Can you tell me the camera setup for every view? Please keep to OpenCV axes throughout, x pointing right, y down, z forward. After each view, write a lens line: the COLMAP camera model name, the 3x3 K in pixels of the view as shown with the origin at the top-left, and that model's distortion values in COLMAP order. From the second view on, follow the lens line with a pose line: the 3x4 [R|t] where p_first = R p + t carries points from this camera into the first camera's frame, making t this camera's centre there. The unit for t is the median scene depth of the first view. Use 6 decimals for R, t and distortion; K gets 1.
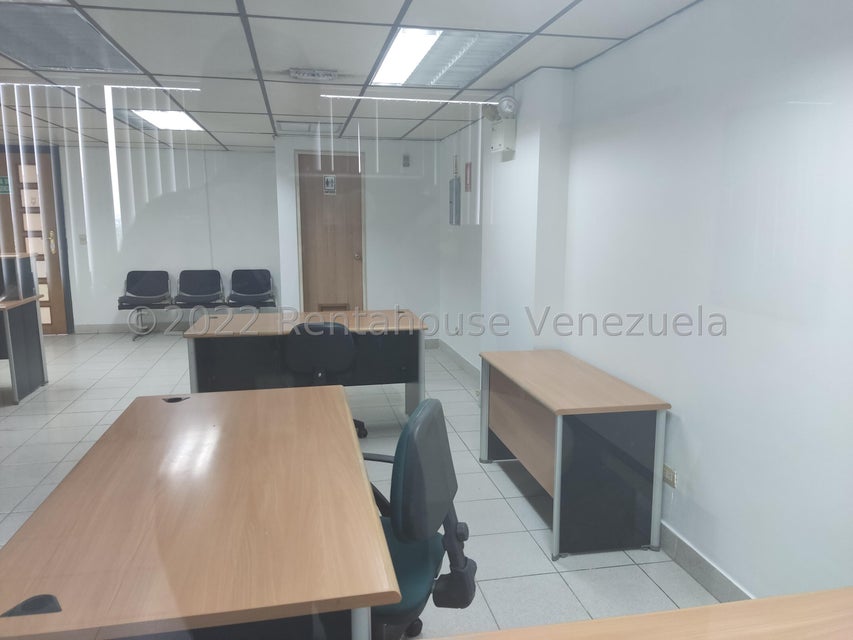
lens RADIAL K [[628.5, 0, 427.1], [0, 628.5, 322.3], [0, 0, 1]] dist [0.109172, -0.149926]
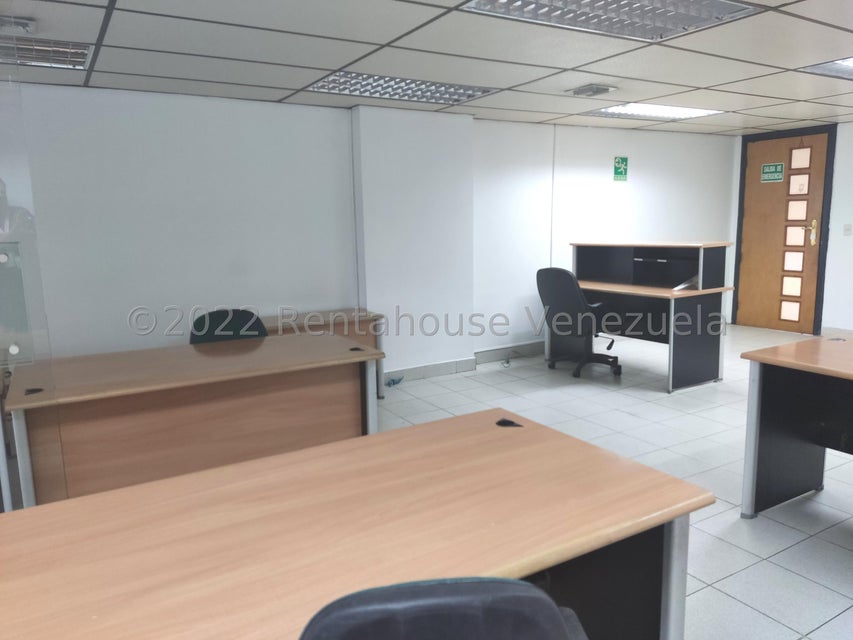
lens RADIAL K [[624.4, 0, 425.0], [0, 624.4, 323.3], [0, 0, 1]] dist [0.108388, -0.145379]
pose [[0.331220, 0.145513, -0.932265, 0.110391], [-0.131592, 0.985505, 0.107071, -0.027883], [0.934332, 0.087215, 0.345568, 0.231127]]
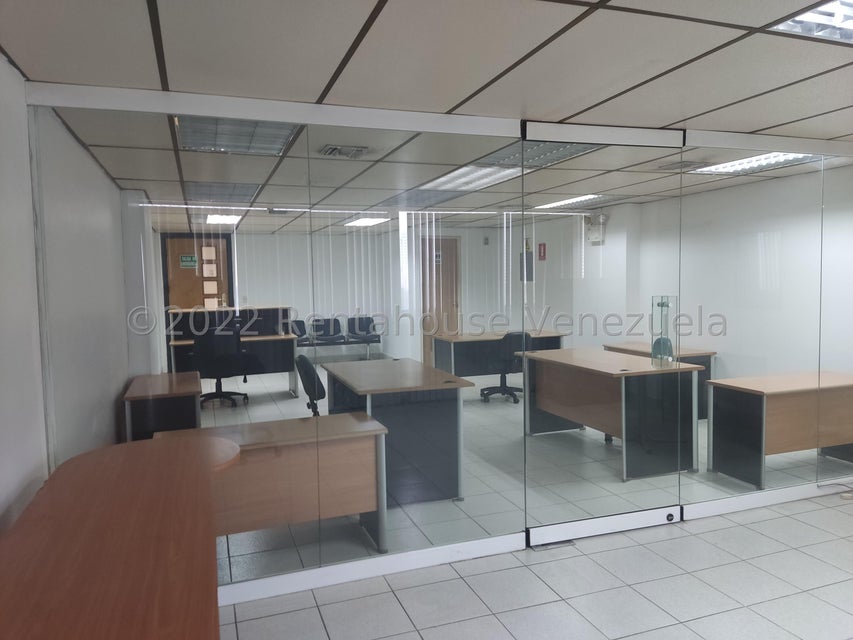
lens RADIAL K [[628.5, 0, 427.1], [0, 628.5, 322.3], [0, 0, 1]] dist [0.109172, -0.149926]
pose [[0.988697, -0.031605, 0.146560, -0.435008], [0.045515, 0.994667, -0.092550, 0.081226], [-0.142854, 0.098174, 0.984863, -0.501952]]
